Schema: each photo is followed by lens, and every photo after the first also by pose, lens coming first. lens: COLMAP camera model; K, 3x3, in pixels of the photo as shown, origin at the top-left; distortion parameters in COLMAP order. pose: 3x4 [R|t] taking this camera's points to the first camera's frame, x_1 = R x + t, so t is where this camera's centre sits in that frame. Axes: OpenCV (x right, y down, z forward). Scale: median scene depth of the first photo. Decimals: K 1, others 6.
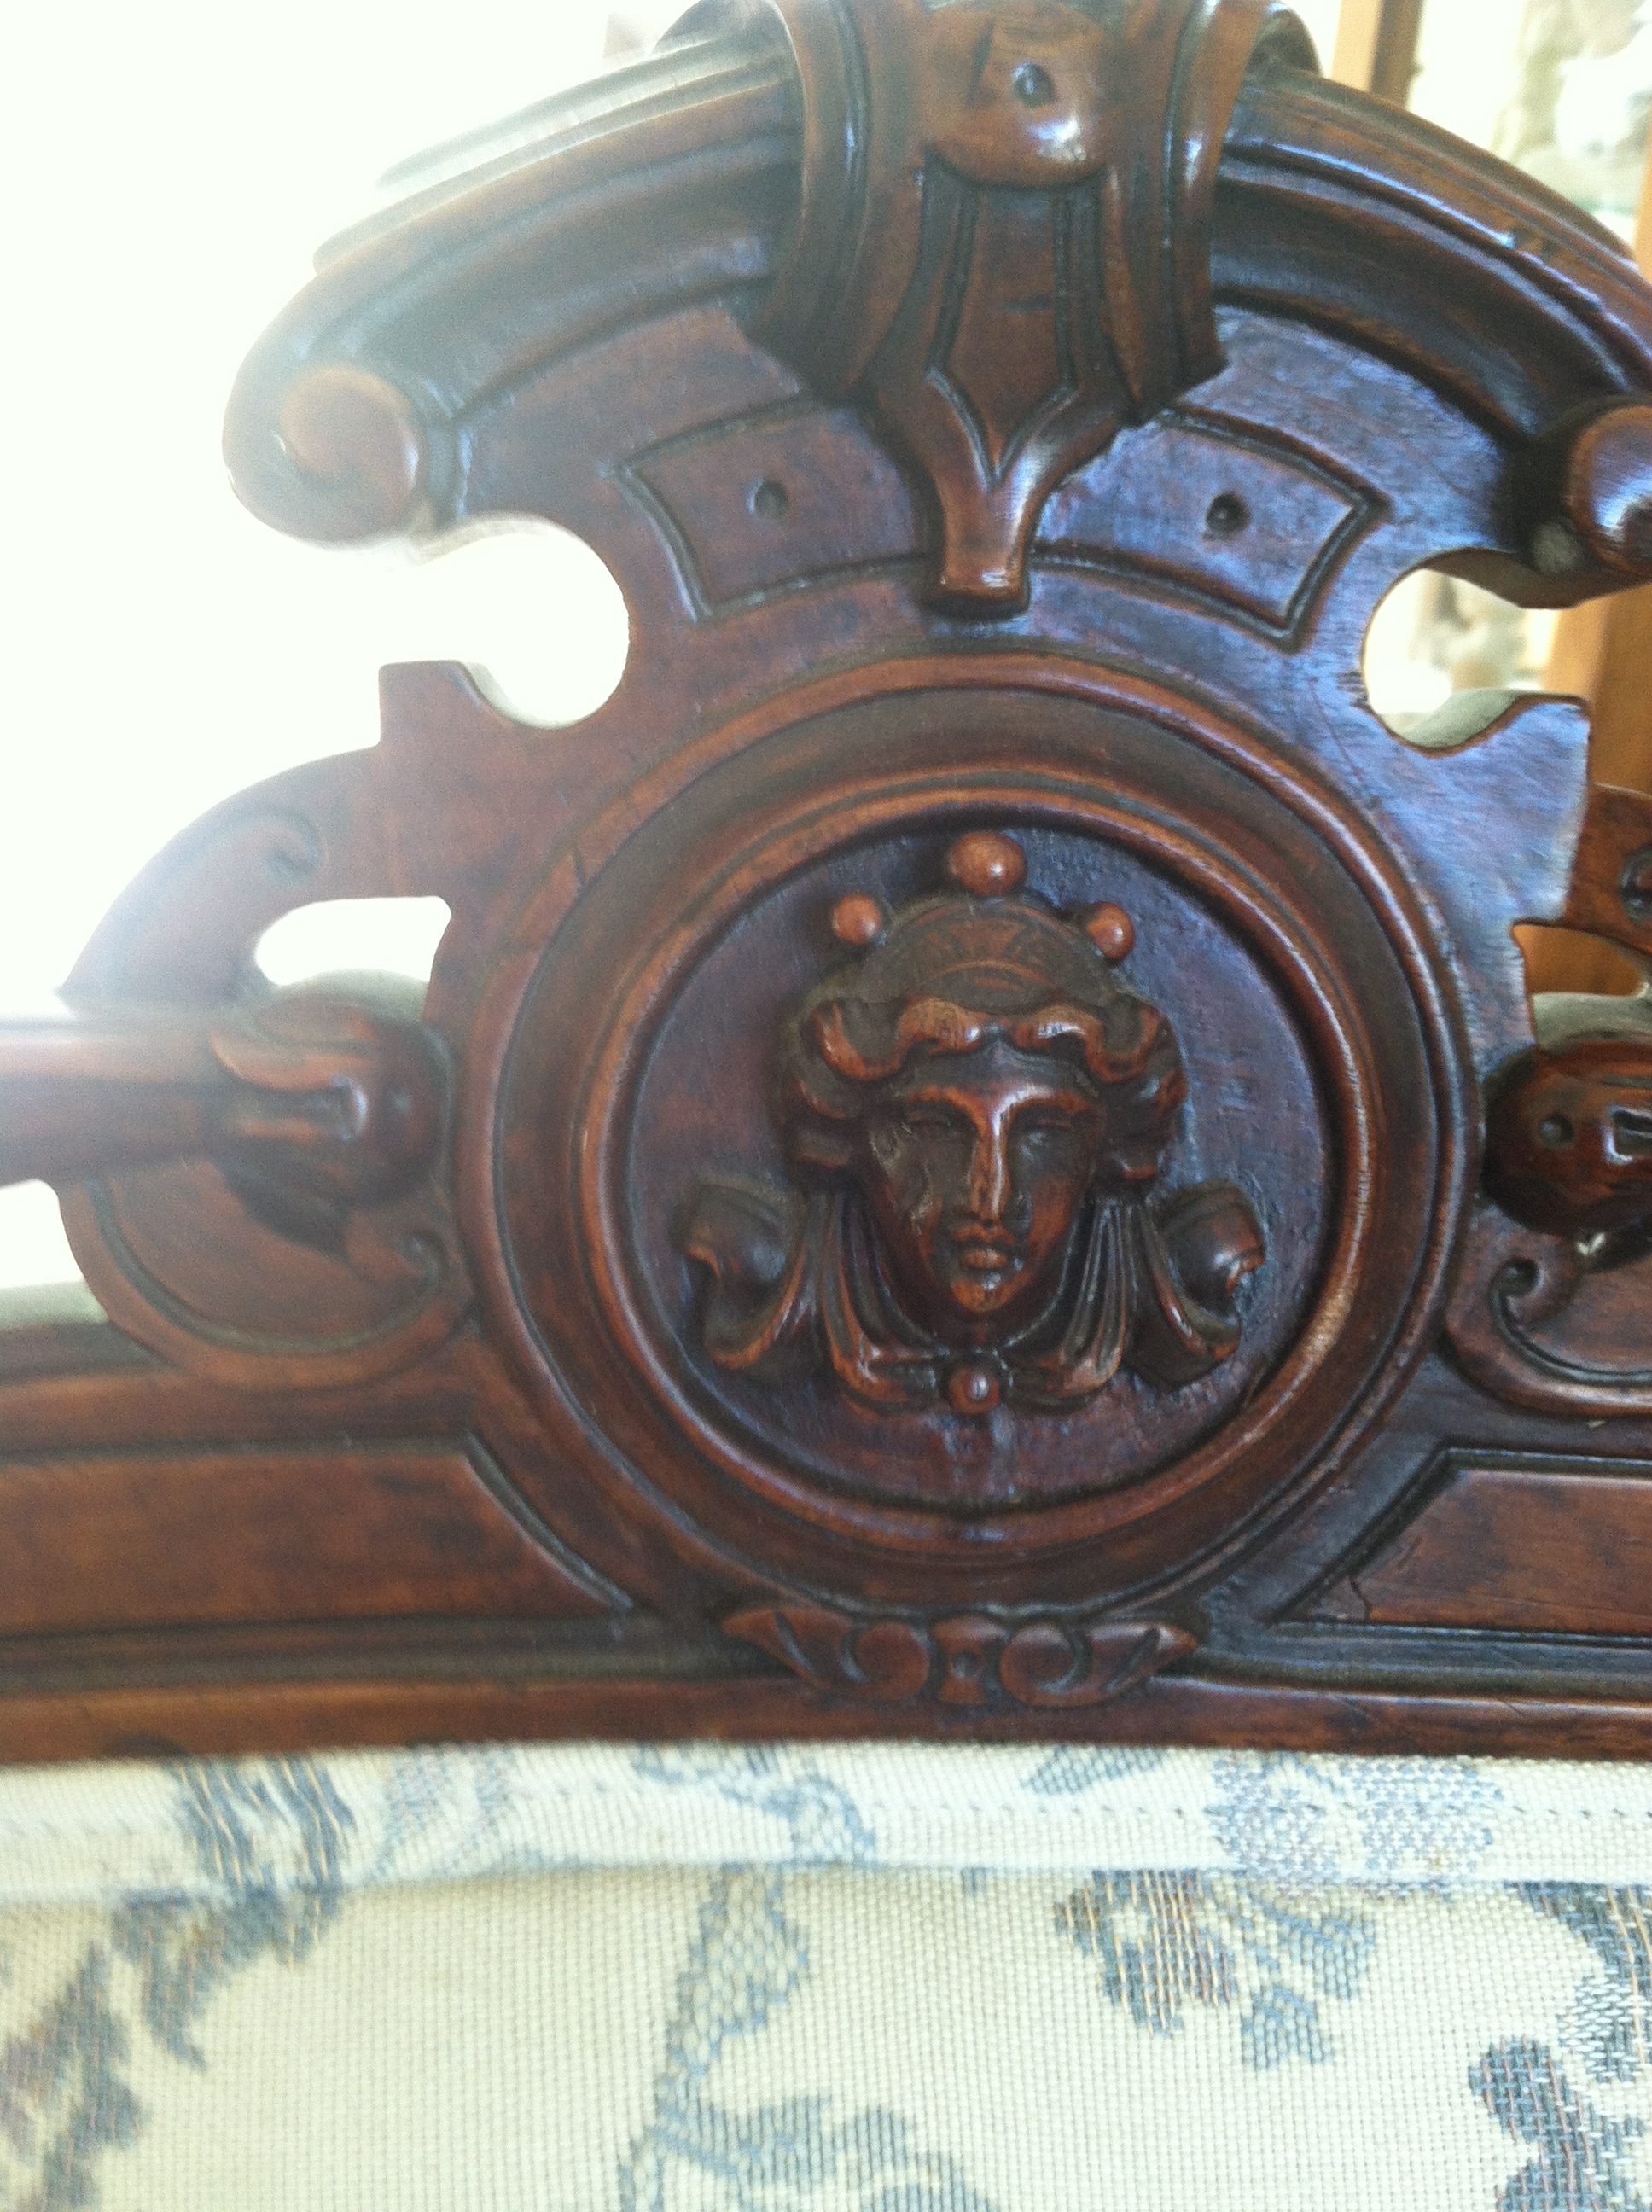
lens RADIAL K [[1882.3, 0, 788.7], [0, 1882.3, 1106.2], [0, 0, 1]] dist [0.004302, -0.145893]
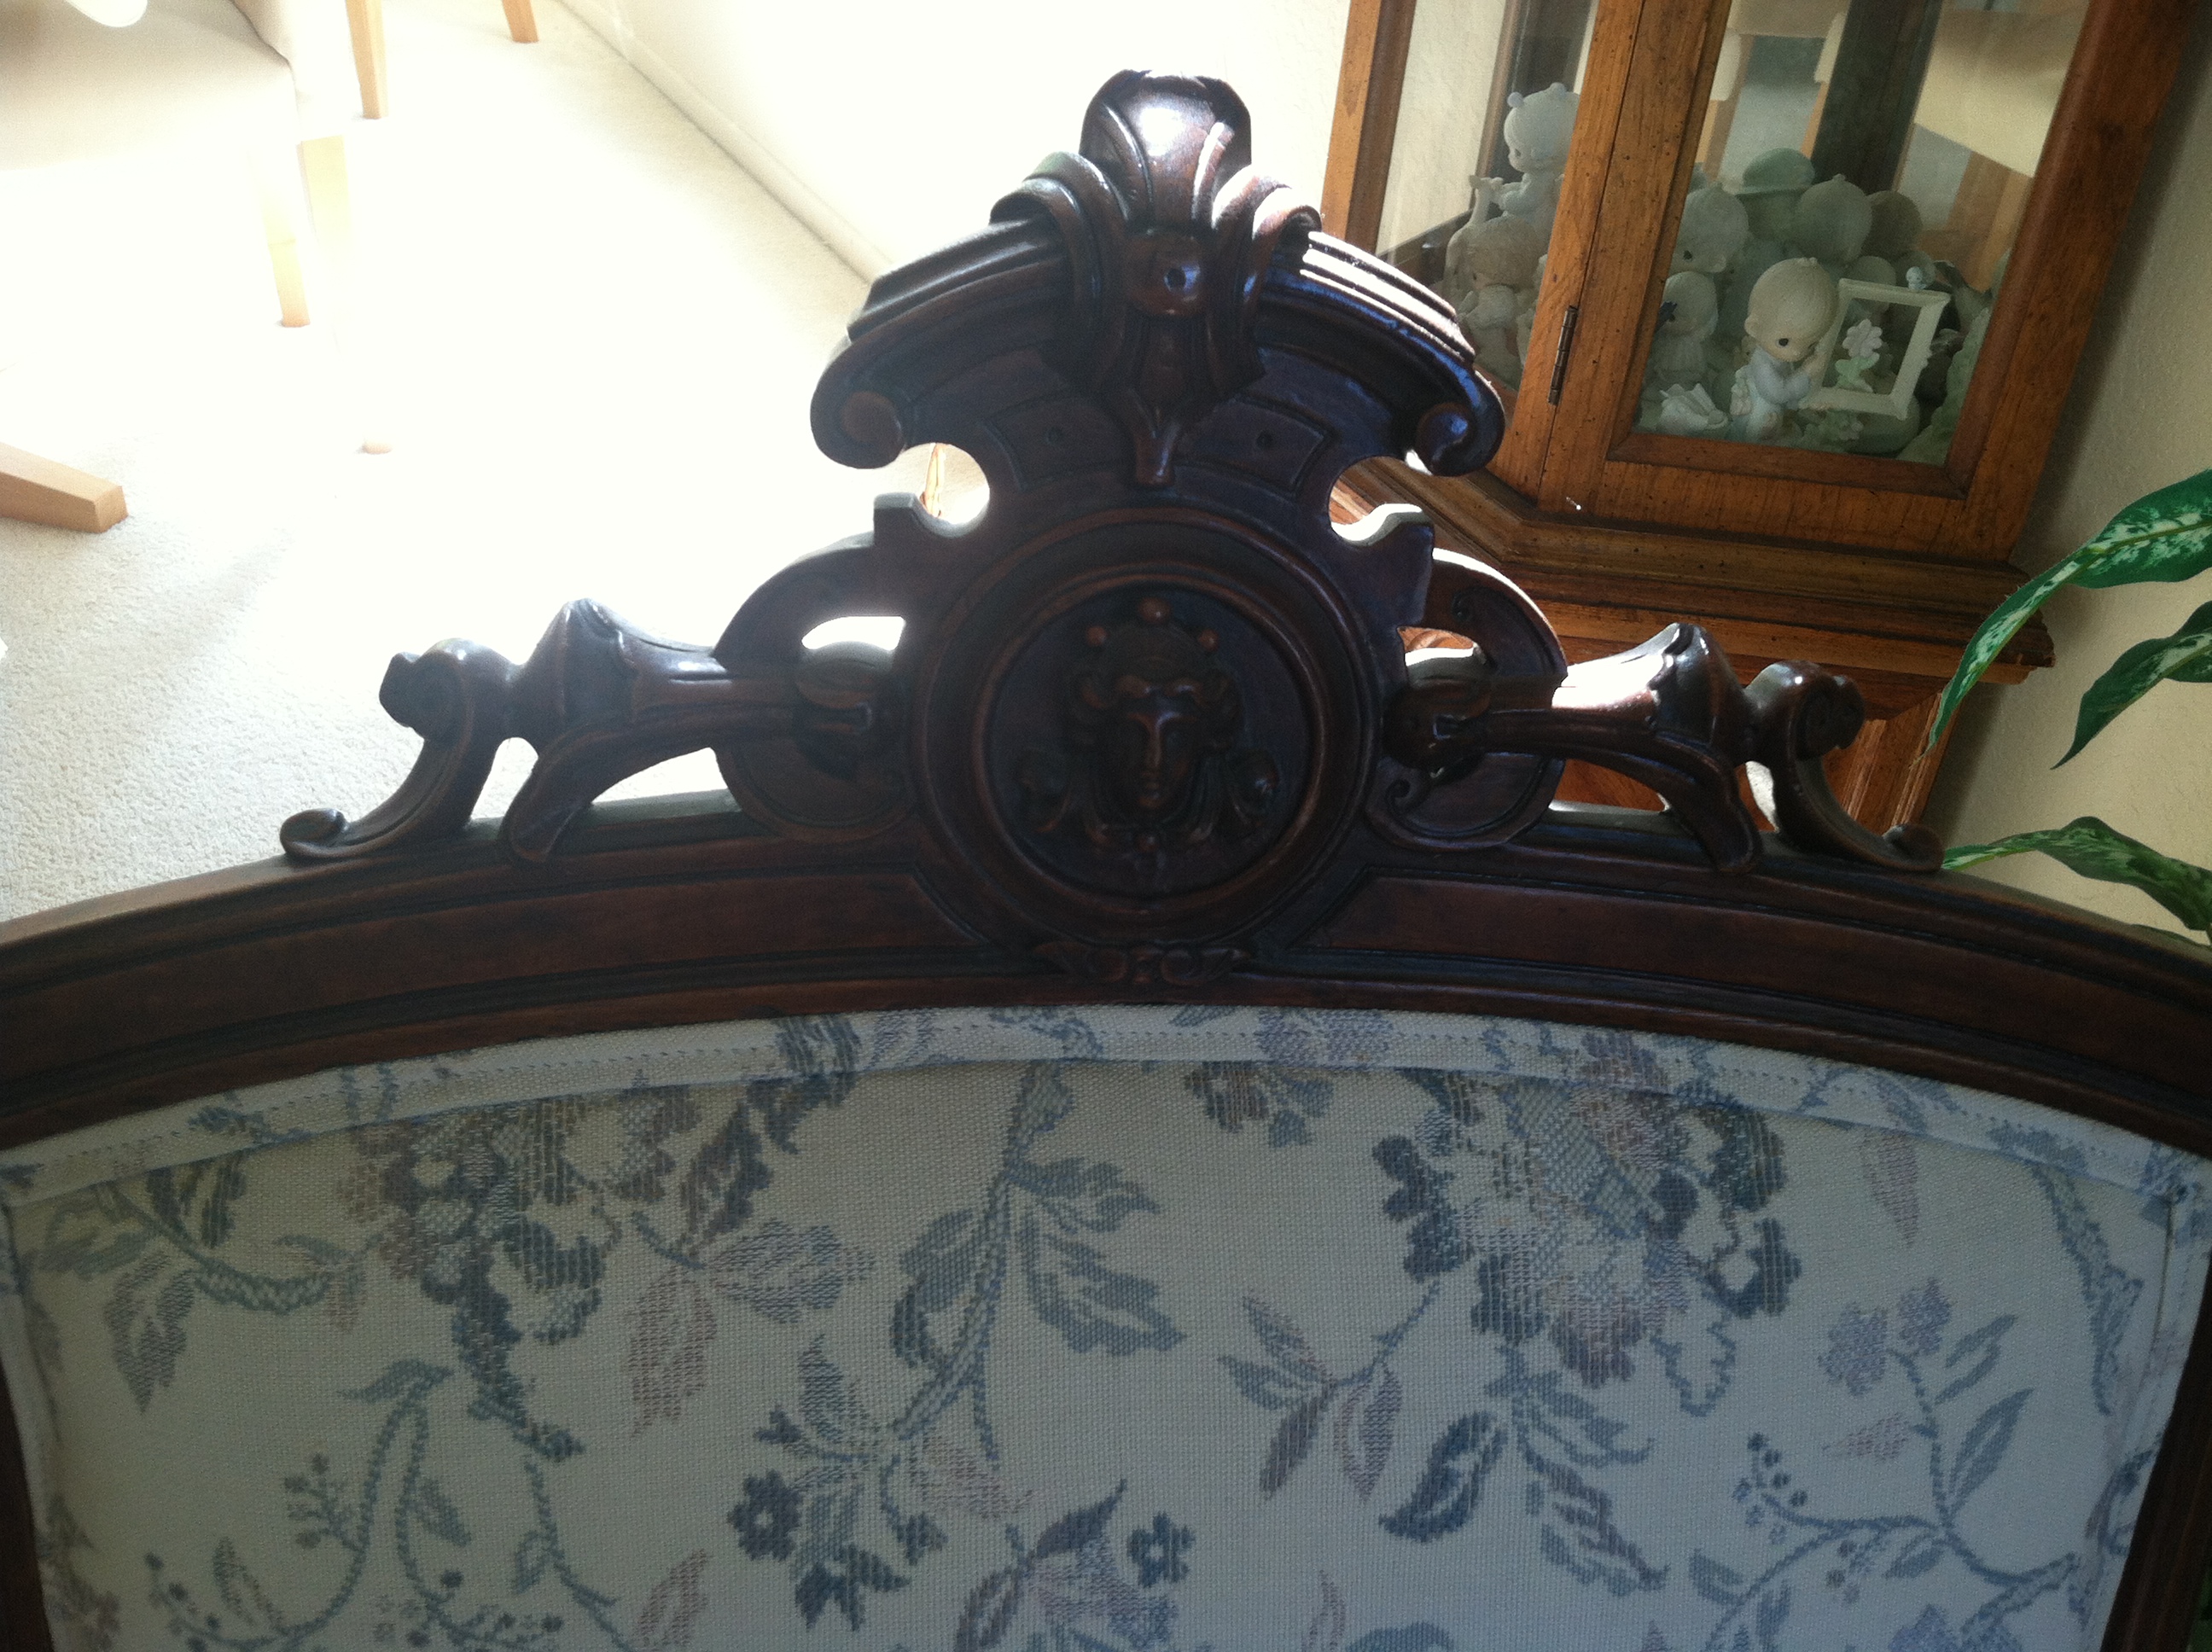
lens RADIAL K [[1891.7, 0, 1106.0], [0, 1891.7, 826.0], [0, 0, 1]] dist [-0.000345, -0.000026]
pose [[0.998107, -0.007358, 0.061064, -0.082526], [-0.001451, 0.989726, 0.142967, -0.177974], [-0.061489, -0.142785, 0.987842, -1.139432]]
